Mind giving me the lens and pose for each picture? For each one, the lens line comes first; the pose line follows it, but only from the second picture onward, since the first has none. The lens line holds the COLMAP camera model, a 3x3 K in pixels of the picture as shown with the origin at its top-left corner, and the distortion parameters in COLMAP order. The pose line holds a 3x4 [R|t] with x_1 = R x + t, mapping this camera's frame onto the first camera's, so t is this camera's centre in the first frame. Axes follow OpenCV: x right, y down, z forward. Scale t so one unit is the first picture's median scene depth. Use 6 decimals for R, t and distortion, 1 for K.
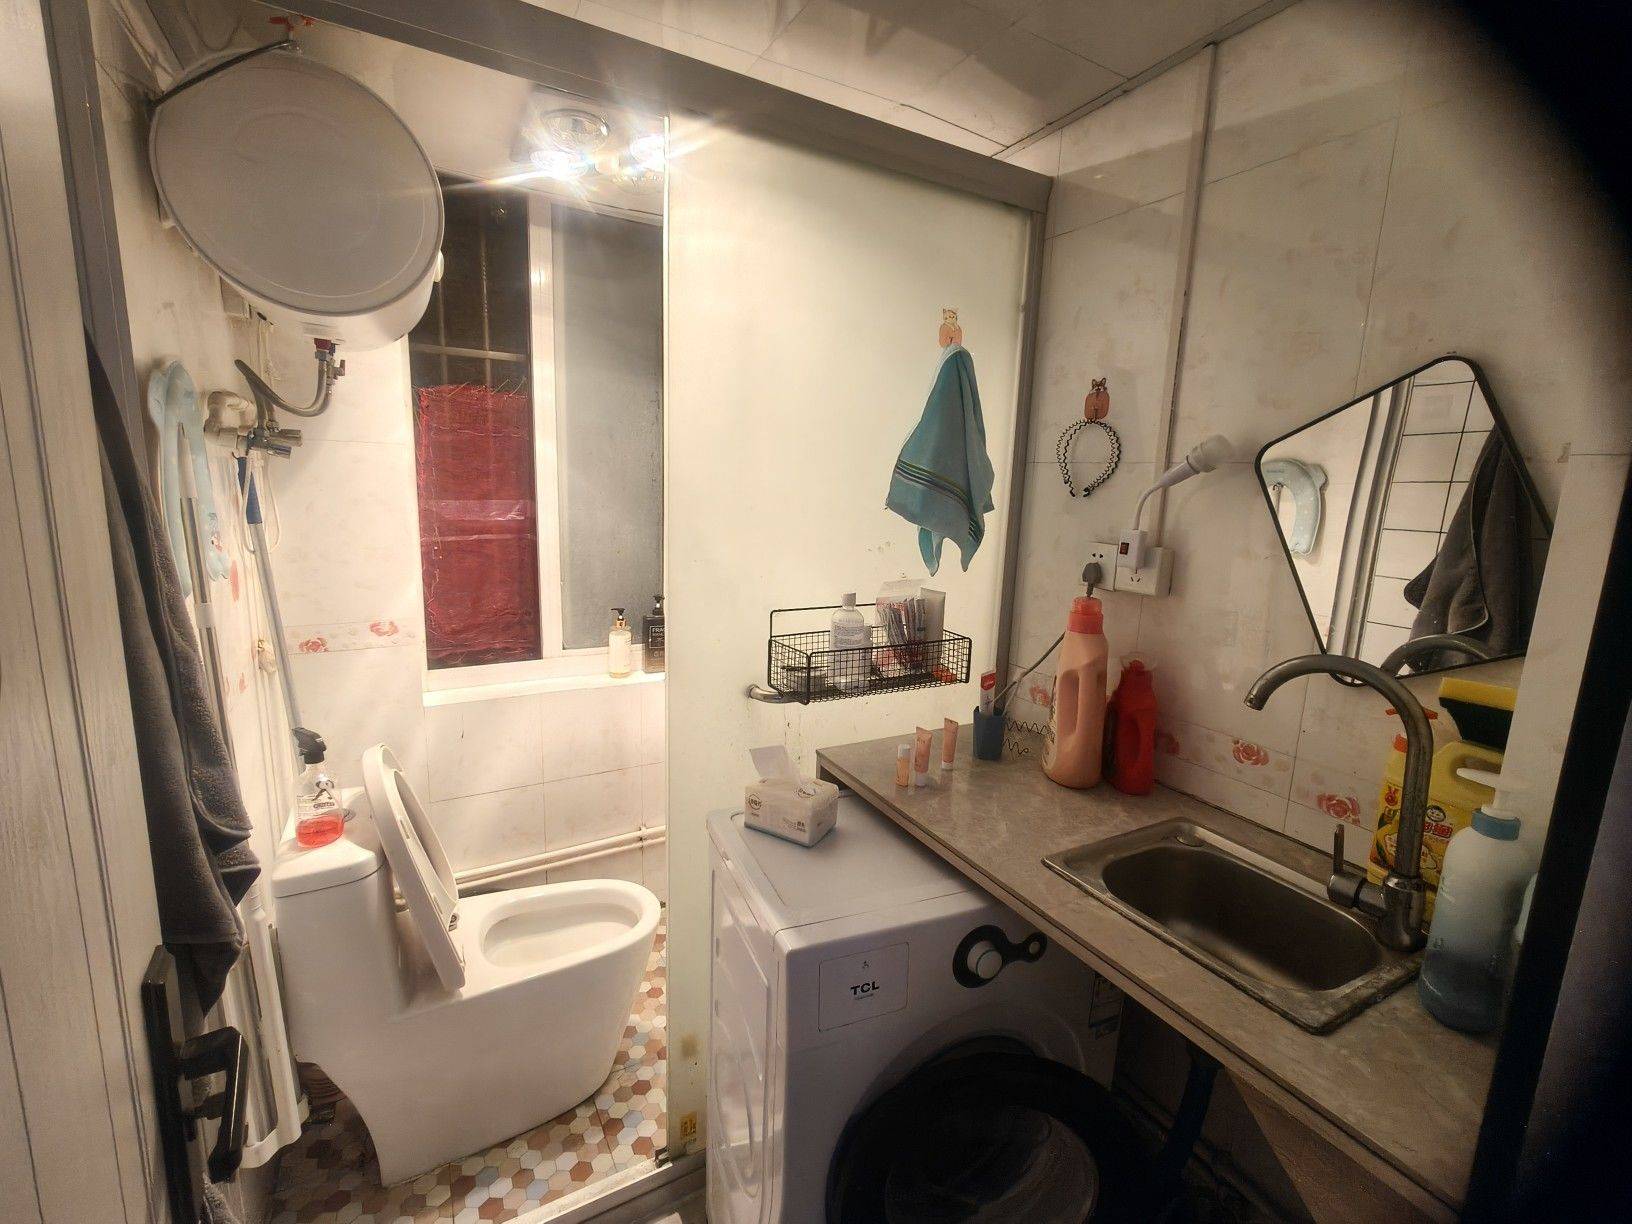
lens RADIAL K [[721.0, 0, 818.2], [0, 721.0, 613.1], [0, 0, 1]] dist [-0.003035, -0.000763]
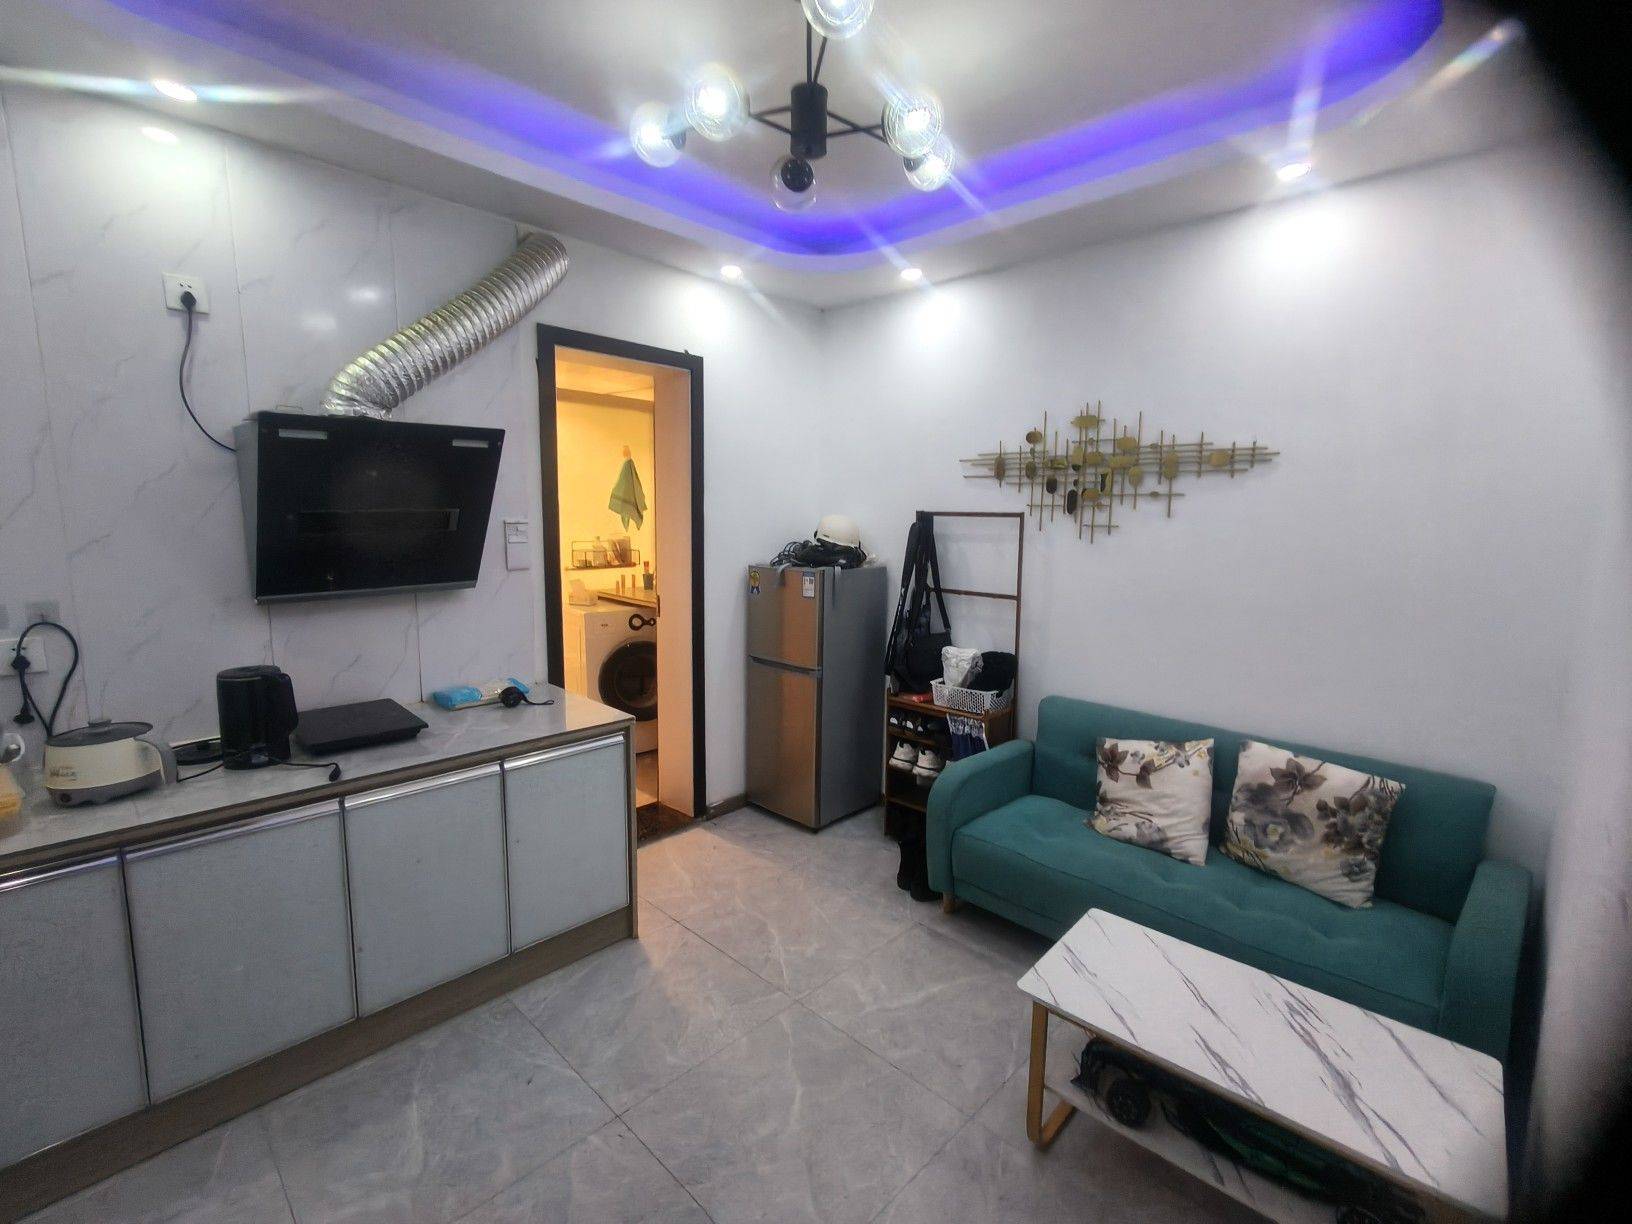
lens RADIAL K [[721.0, 0, 820.6], [0, 721.0, 622.3], [0, 0, 1]] dist [-0.003035, -0.000763]
pose [[0.949743, -0.053884, 0.308359, -0.022280], [0.054688, 0.998485, 0.006040, 0.364734], [-0.308217, 0.011128, 0.951251, -2.181812]]
